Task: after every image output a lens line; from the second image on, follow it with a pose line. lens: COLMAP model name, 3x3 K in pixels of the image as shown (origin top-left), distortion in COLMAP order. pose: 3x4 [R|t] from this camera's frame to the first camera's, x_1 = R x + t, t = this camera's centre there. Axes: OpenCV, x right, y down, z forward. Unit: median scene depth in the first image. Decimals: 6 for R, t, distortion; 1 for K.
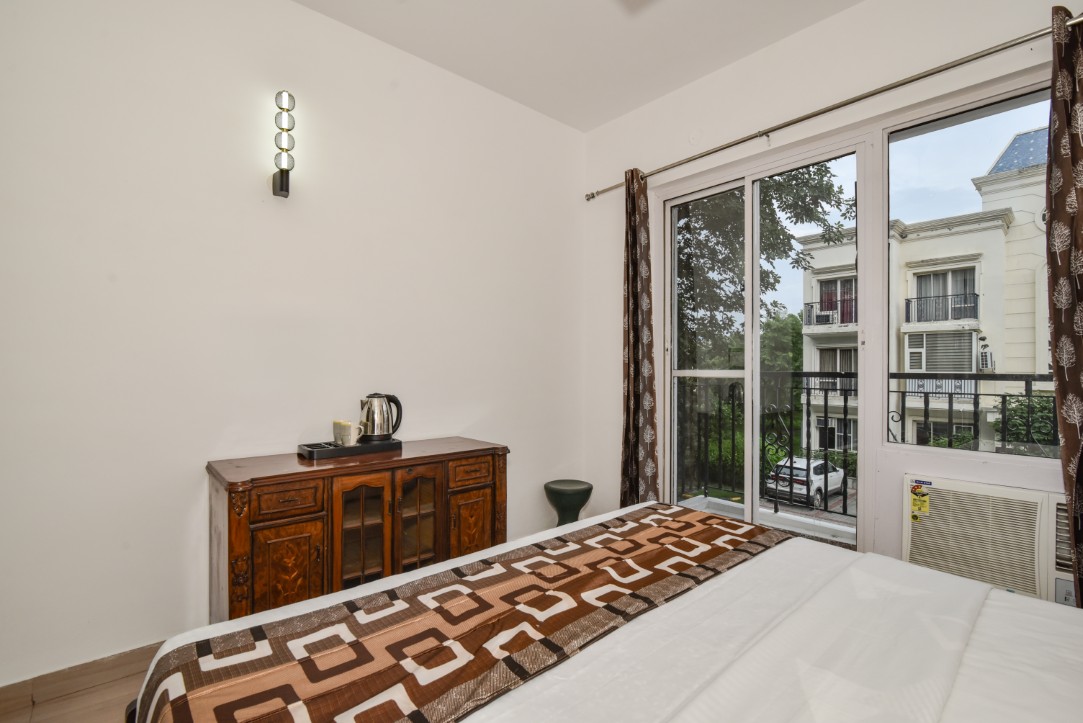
lens RADIAL K [[499.2, 0, 542.3], [0, 499.2, 366.7], [0, 0, 1]] dist [-0.019521, 0.000739]
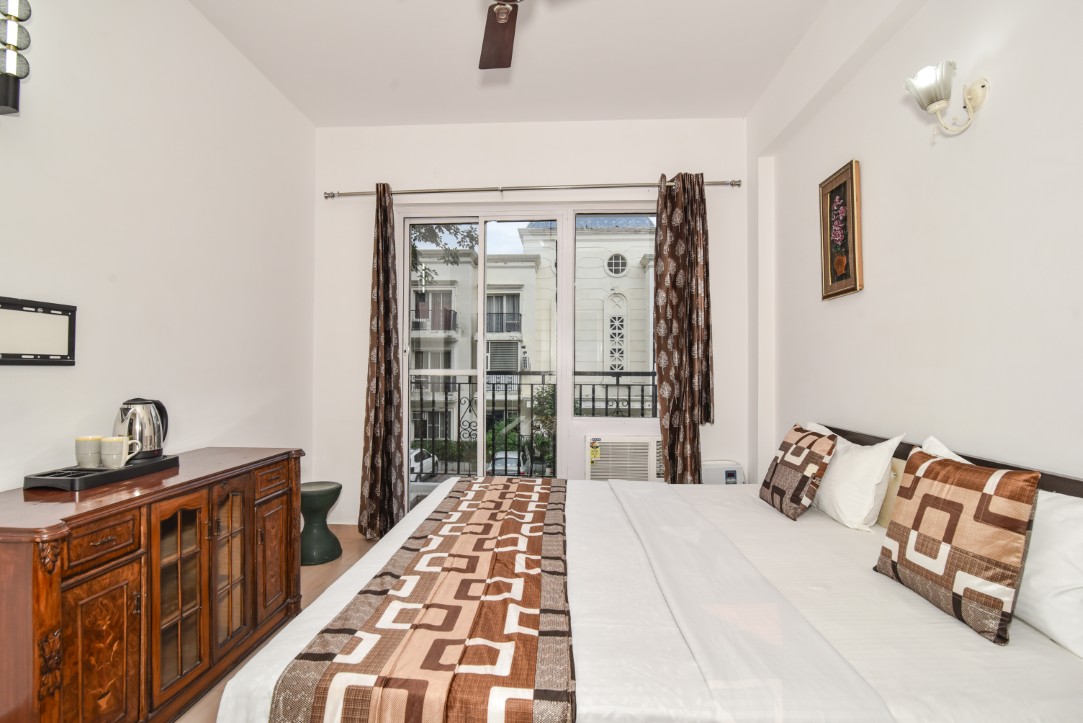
lens RADIAL K [[499.2, 0, 542.3], [0, 499.2, 366.7], [0, 0, 1]] dist [-0.019521, 0.000739]
pose [[0.692250, 0.004048, 0.721647, -0.564948], [-0.003442, 0.999991, -0.002308, 0.003748], [-0.721650, -0.000886, 0.692258, 0.007535]]
